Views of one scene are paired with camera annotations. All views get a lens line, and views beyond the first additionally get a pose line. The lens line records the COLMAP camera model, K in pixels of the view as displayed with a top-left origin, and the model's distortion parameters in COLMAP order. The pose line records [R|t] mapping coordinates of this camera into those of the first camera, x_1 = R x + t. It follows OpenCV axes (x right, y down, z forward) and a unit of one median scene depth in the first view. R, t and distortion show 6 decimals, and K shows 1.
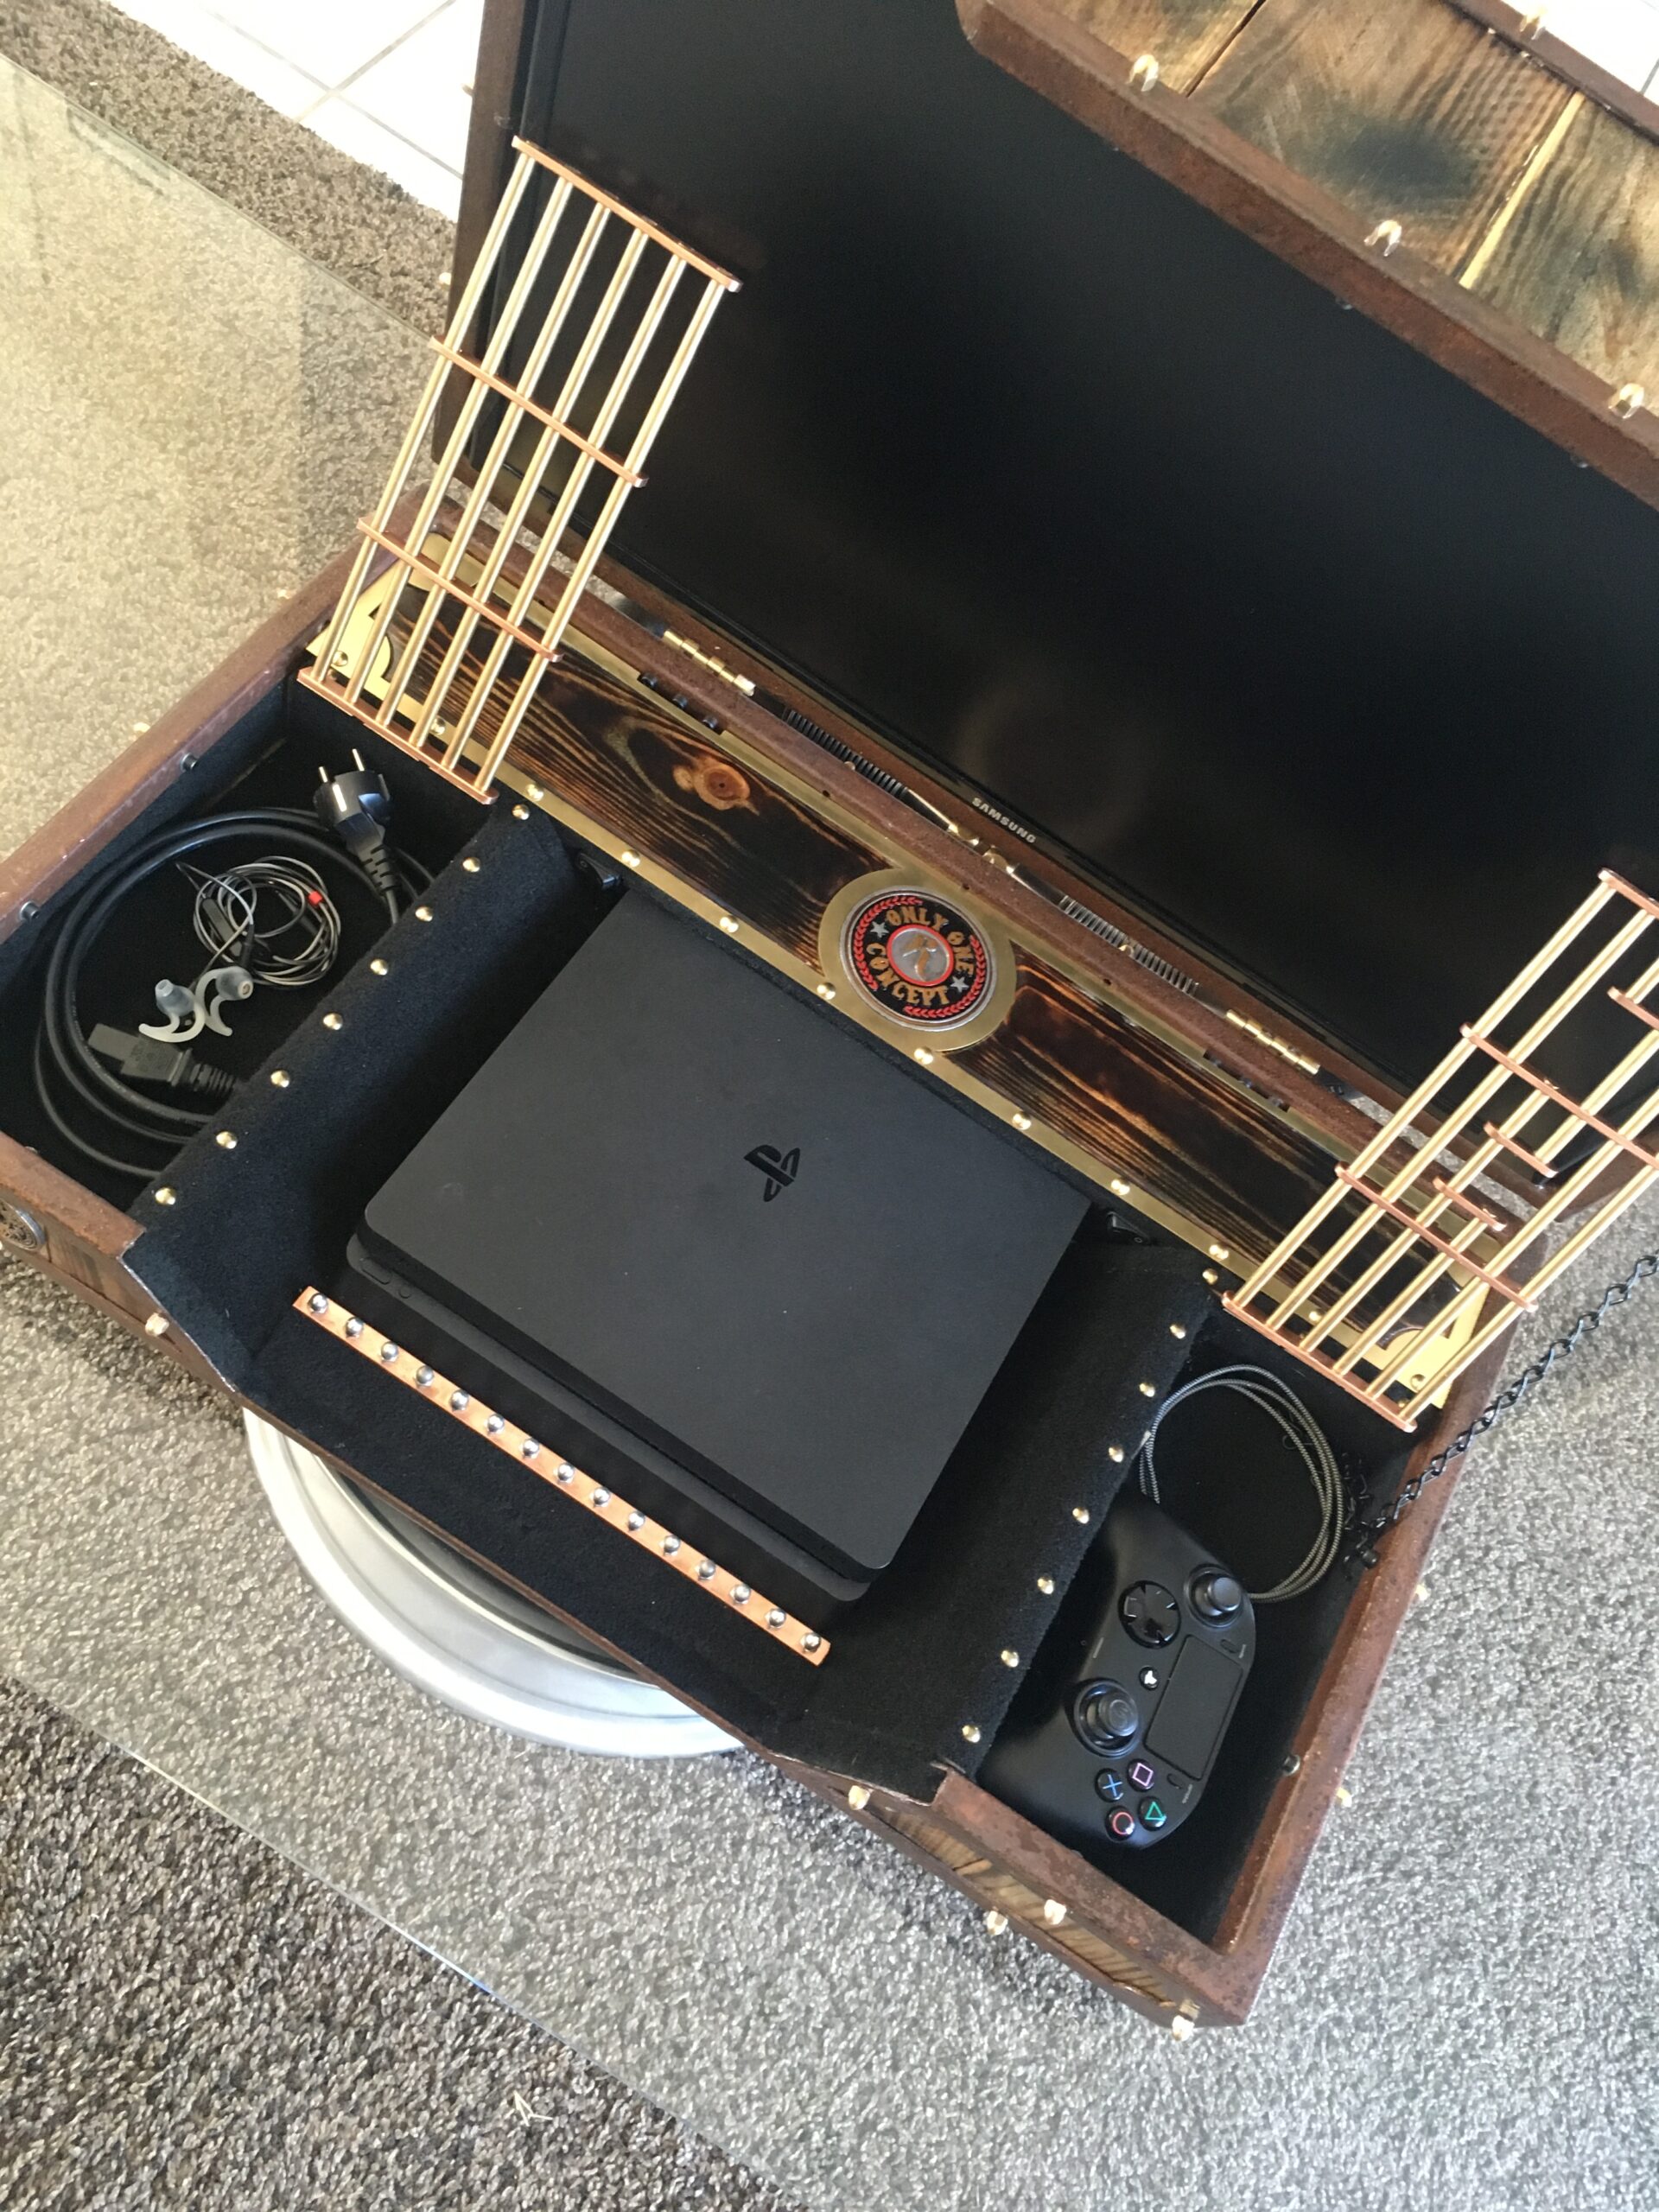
lens RADIAL K [[1916.2, 0, 828.2], [0, 1916.2, 1087.6], [0, 0, 1]] dist [0.096866, -0.118702]
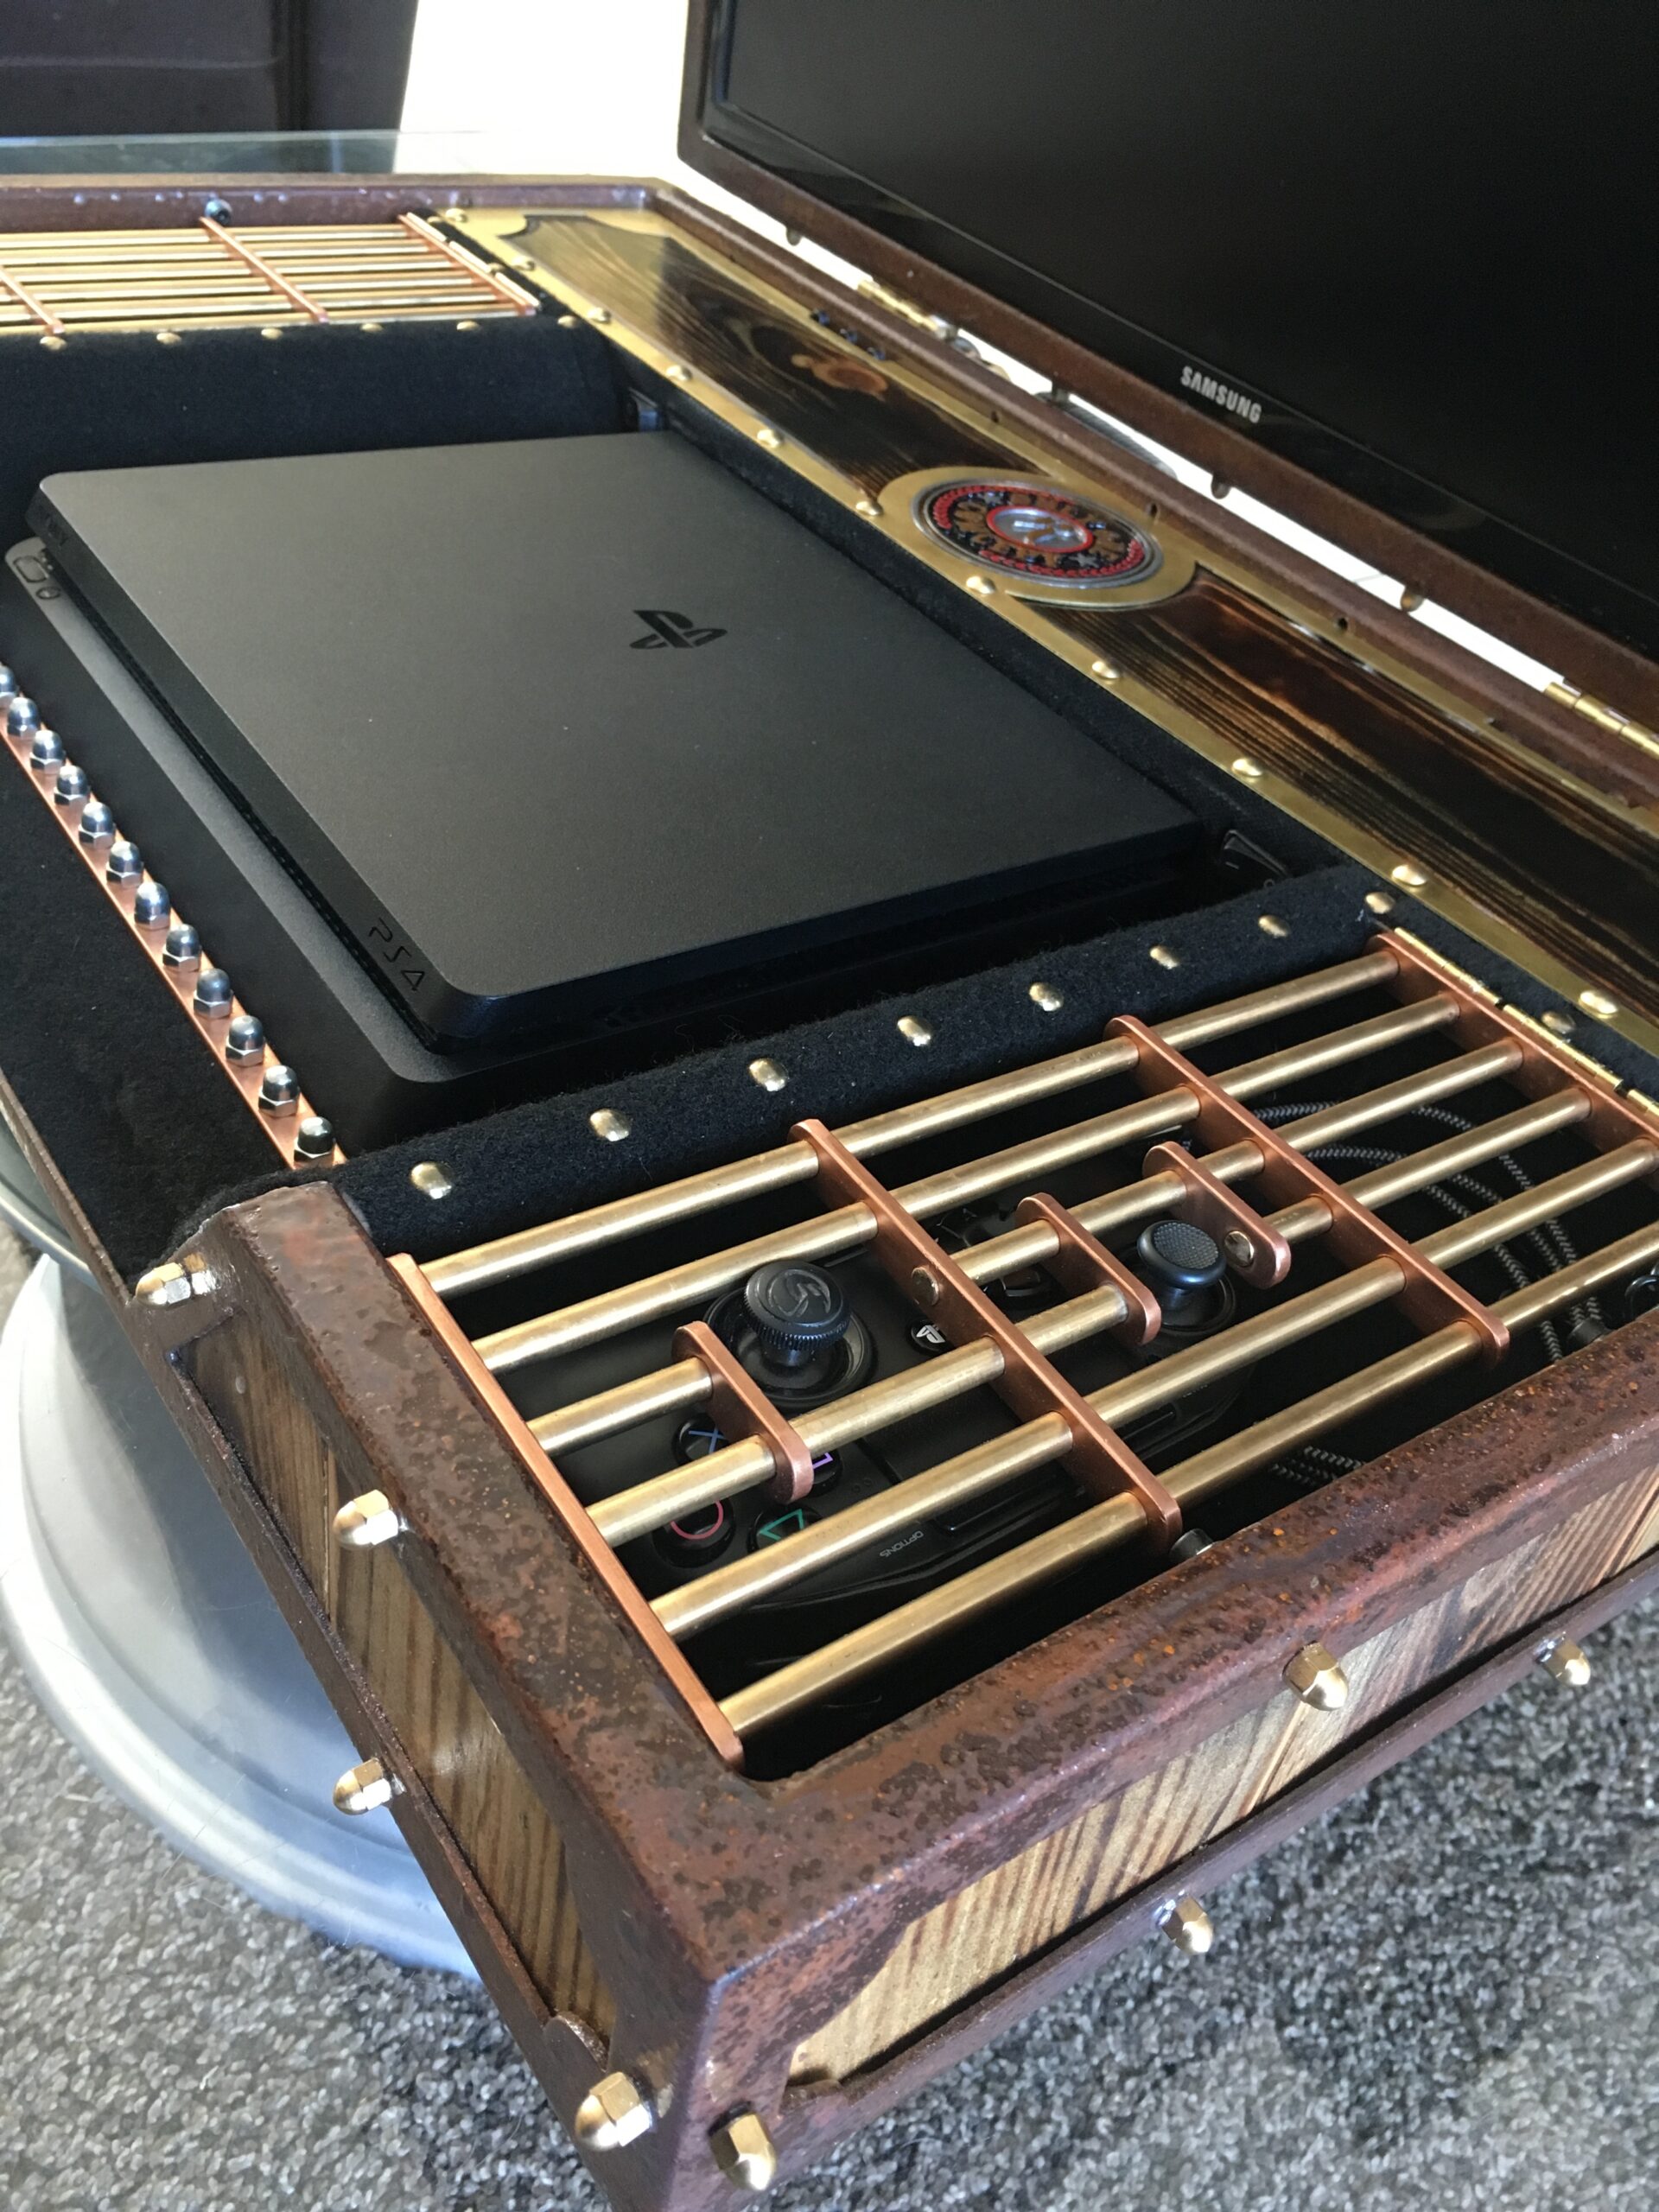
lens RADIAL K [[1916.2, 0, 828.2], [0, 1916.2, 1087.6], [0, 0, 1]] dist [0.096866, -0.118702]
pose [[0.902805, 0.131881, -0.409330, 0.247148], [-0.324377, 0.833750, -0.446811, 0.360910], [0.282354, 0.536160, 0.795493, 0.507313]]
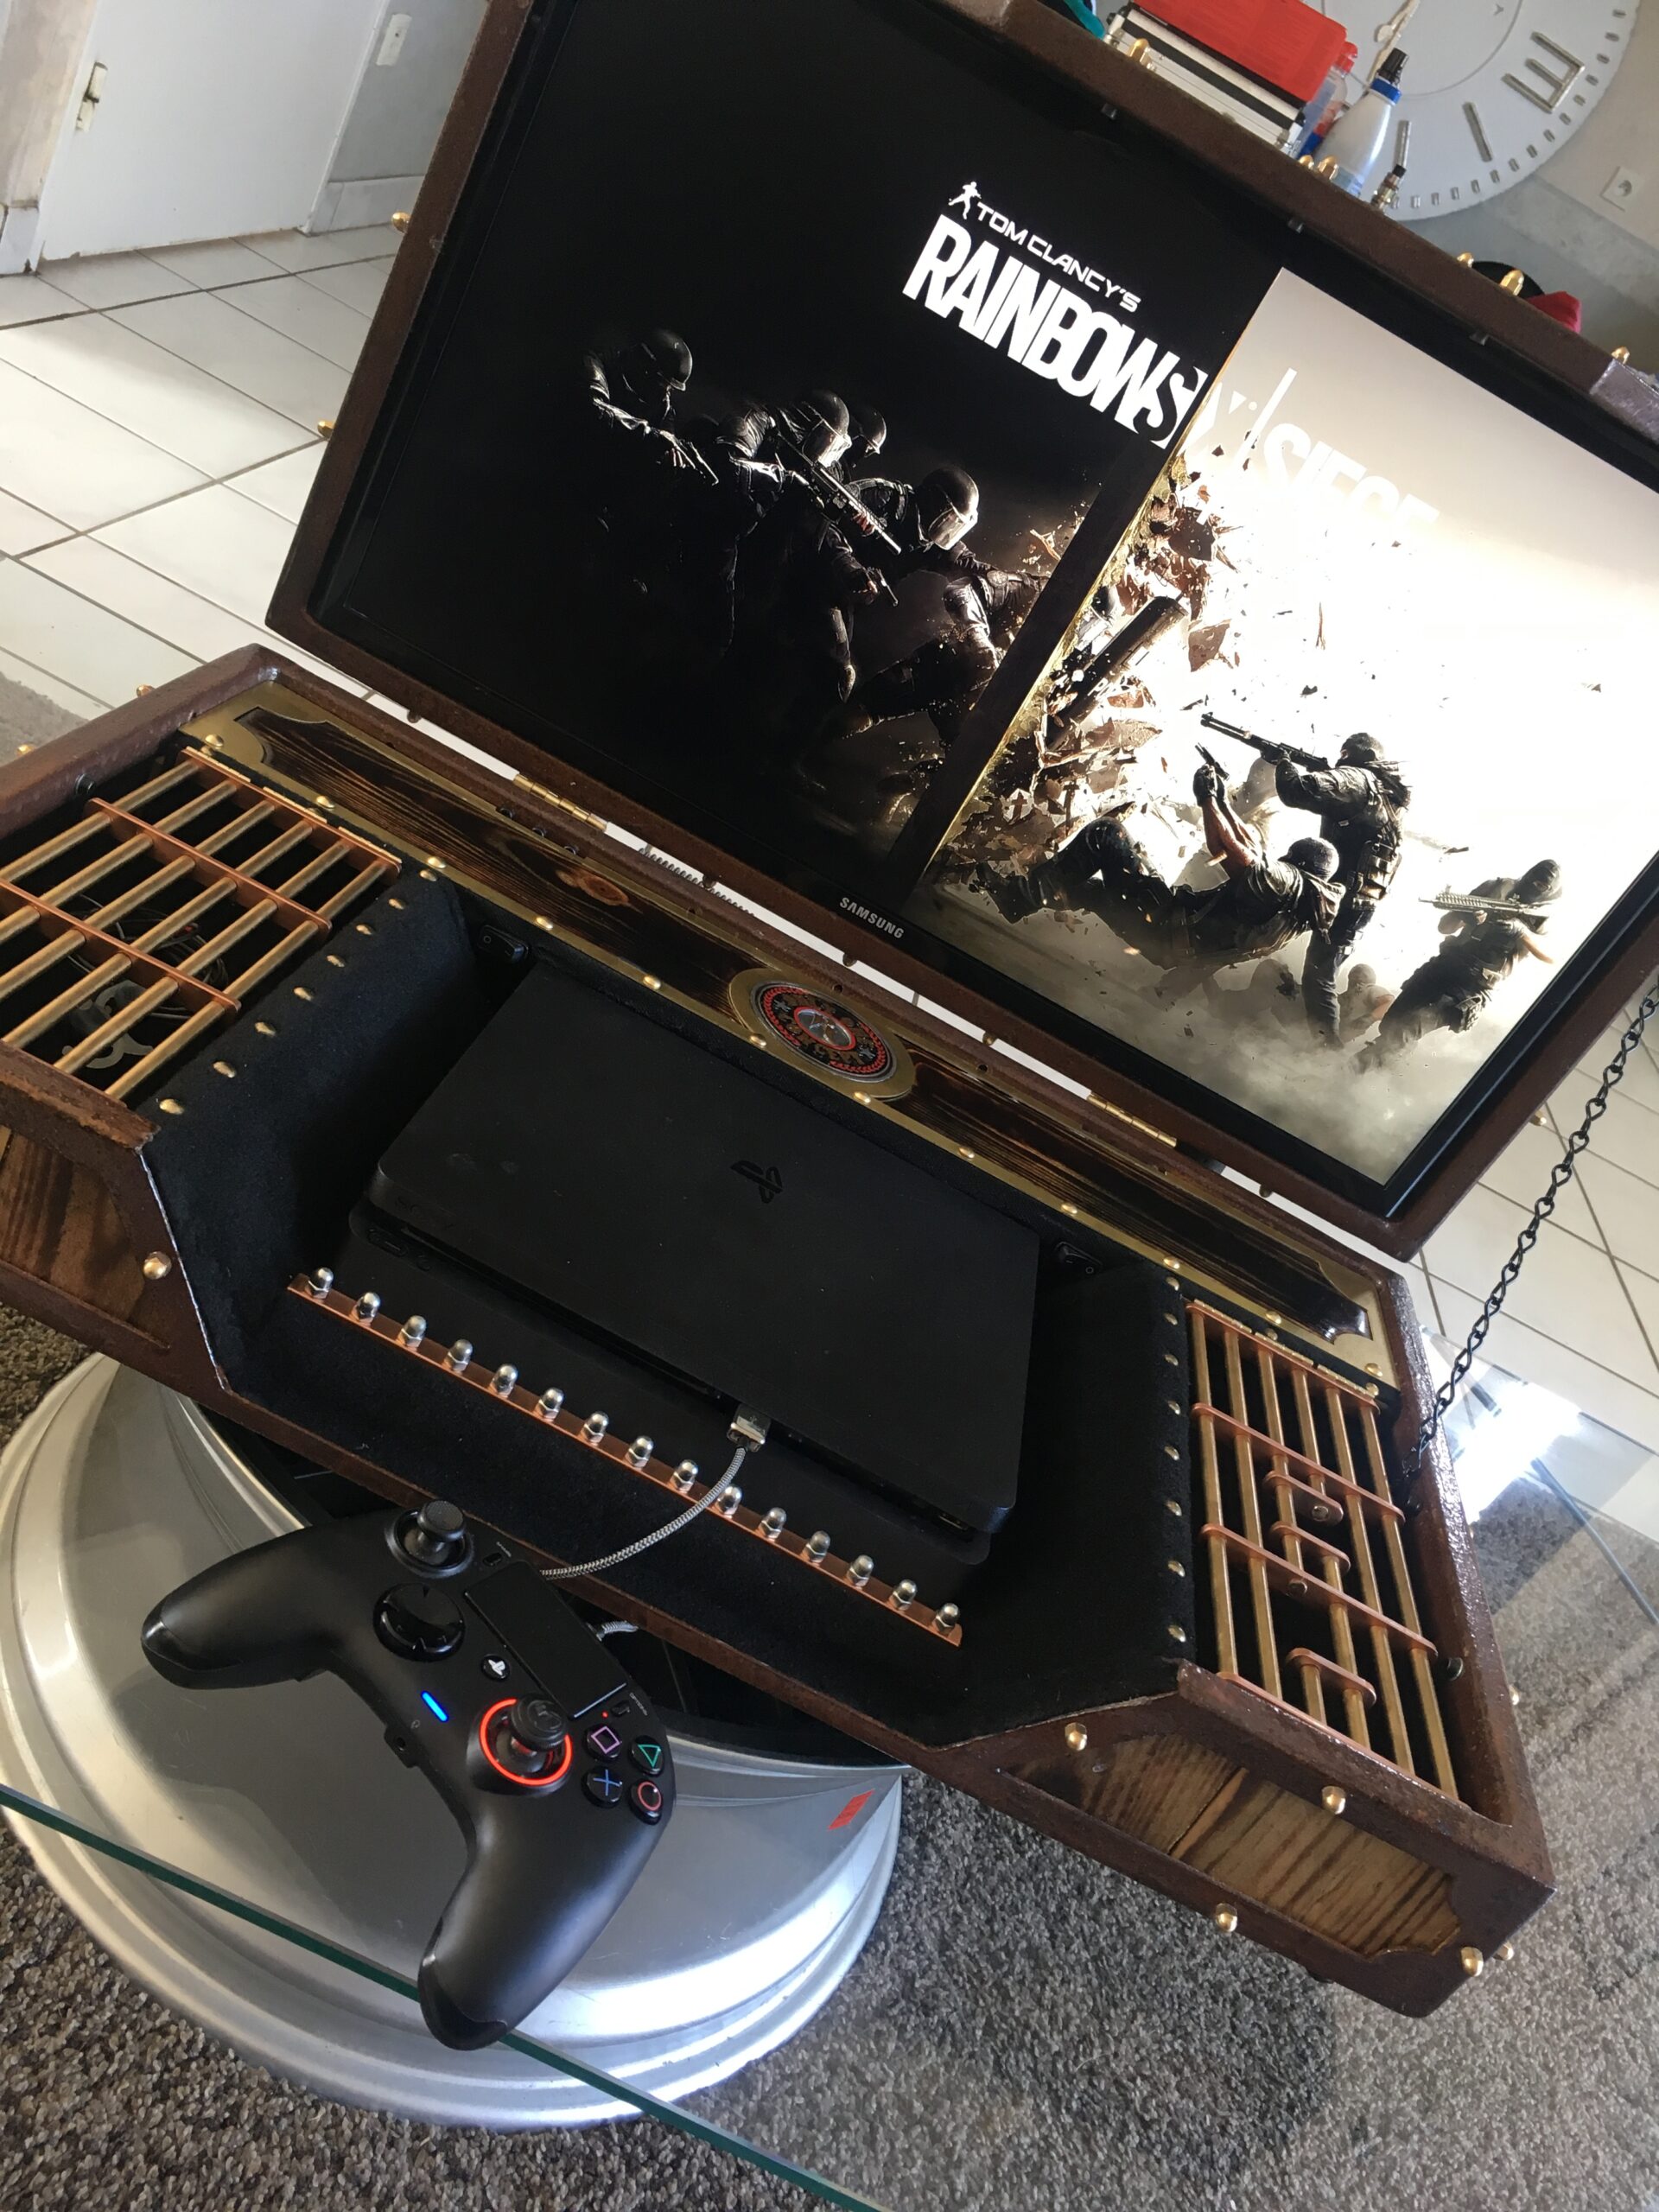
lens RADIAL K [[1930.6, 0, 880.2], [0, 1930.6, 1039.1], [0, 0, 1]] dist [0.054378, -0.045115]
pose [[0.918423, -0.021053, 0.395038, -0.292530], [0.200319, 0.885845, -0.418510, 0.328525], [-0.341132, 0.463503, 0.817798, 0.148935]]
